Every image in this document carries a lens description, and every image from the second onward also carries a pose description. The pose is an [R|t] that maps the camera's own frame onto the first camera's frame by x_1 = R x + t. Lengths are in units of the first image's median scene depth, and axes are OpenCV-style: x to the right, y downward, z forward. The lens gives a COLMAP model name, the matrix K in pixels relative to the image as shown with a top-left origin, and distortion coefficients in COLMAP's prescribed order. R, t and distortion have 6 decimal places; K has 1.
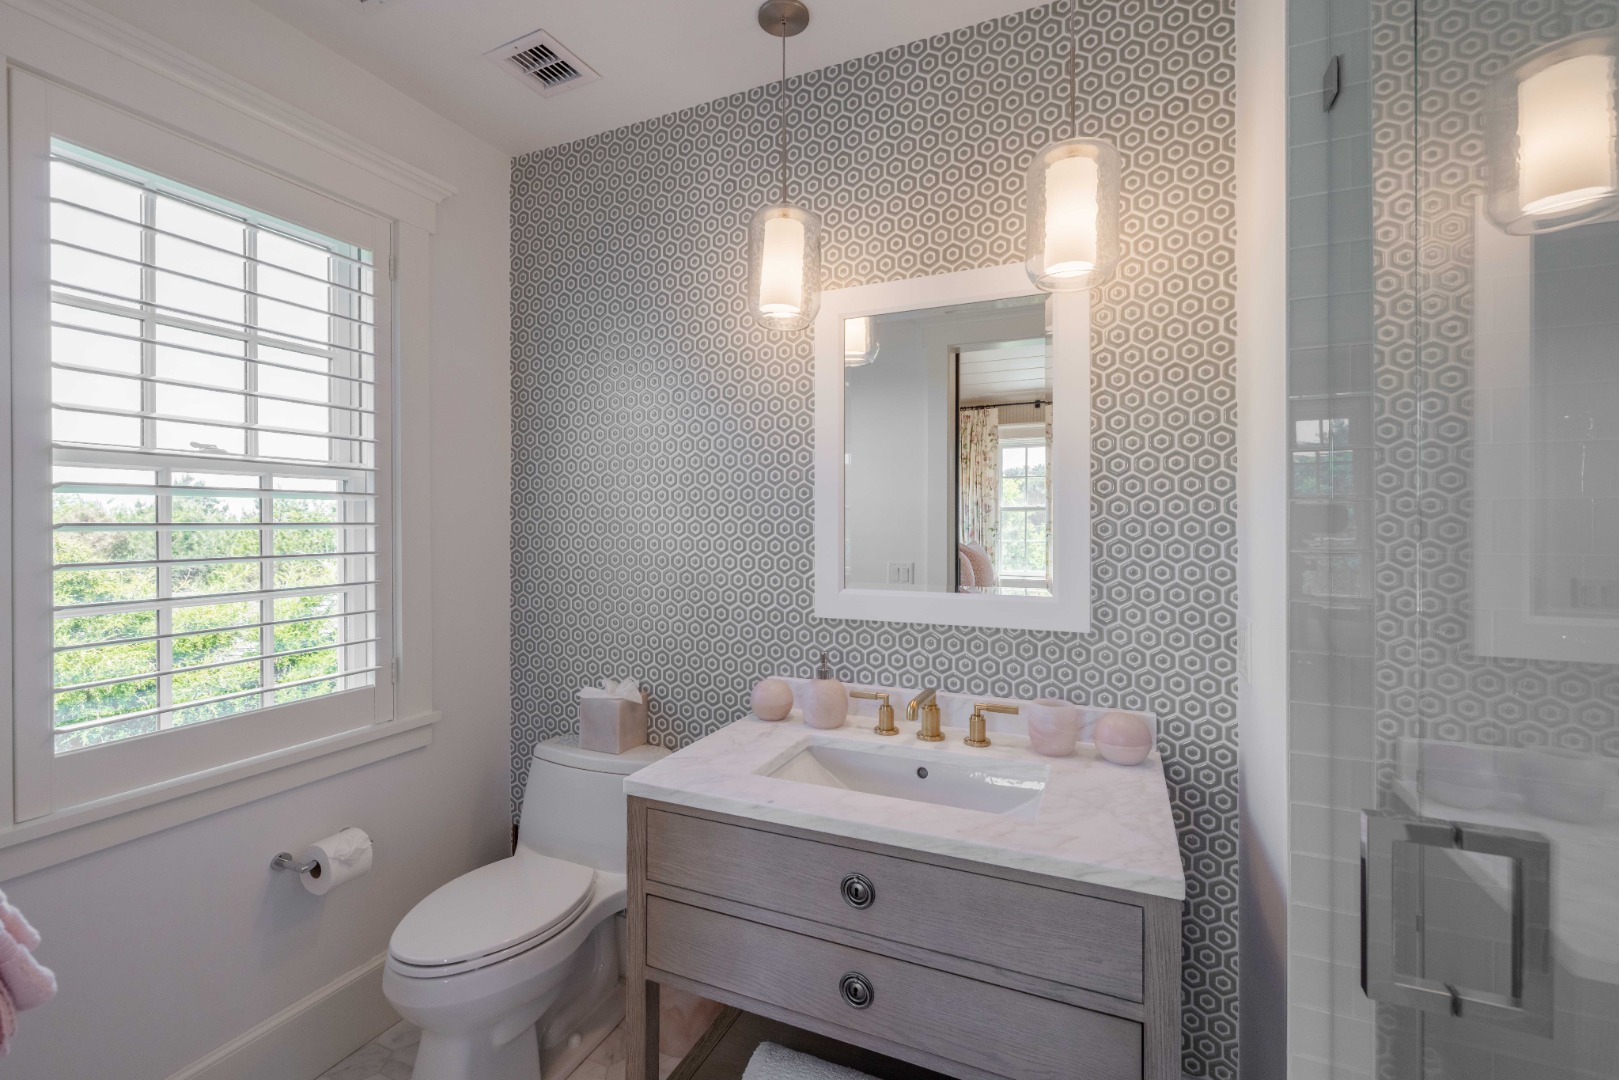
lens RADIAL K [[688.1, 0, 795.5], [0, 688.1, 534.7], [0, 0, 1]] dist [-0.001718, -0.000141]
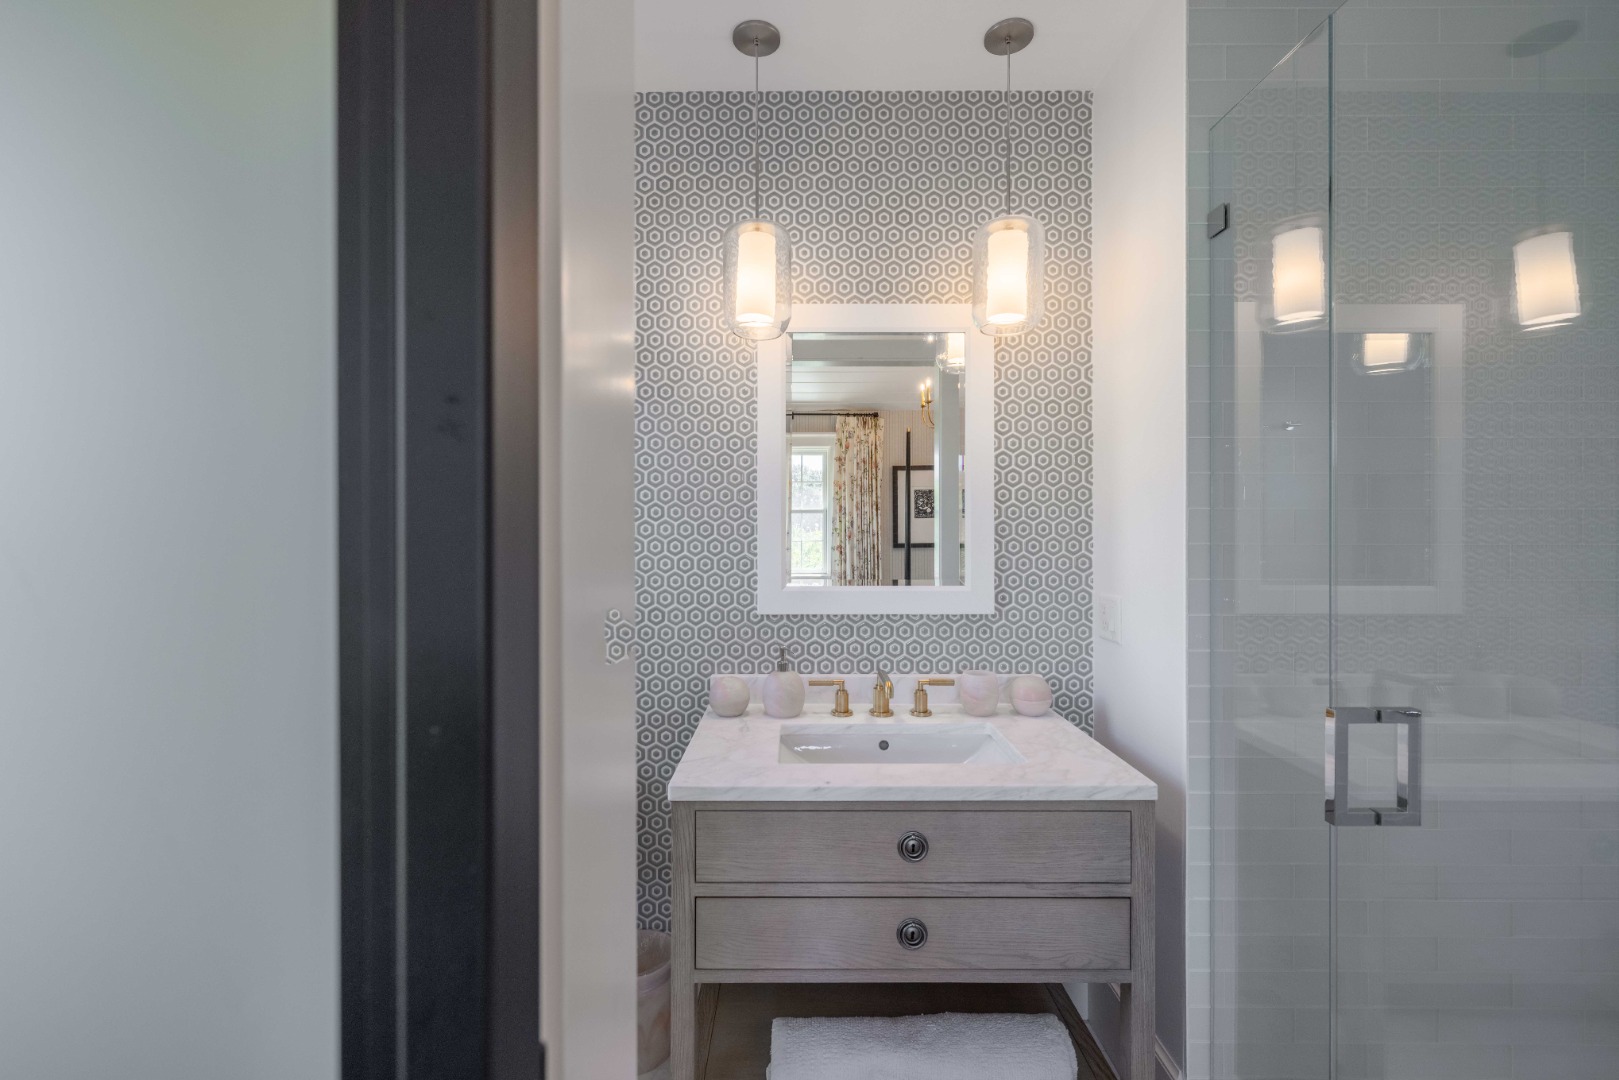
lens RADIAL K [[688.1, 0, 795.5], [0, 688.1, 534.7], [0, 0, 1]] dist [-0.001718, -0.000141]
pose [[0.912610, -0.005971, 0.408787, -0.396607], [0.006327, 0.999980, 0.000483, -0.001502], [-0.408781, 0.002146, 0.912630, 0.025545]]
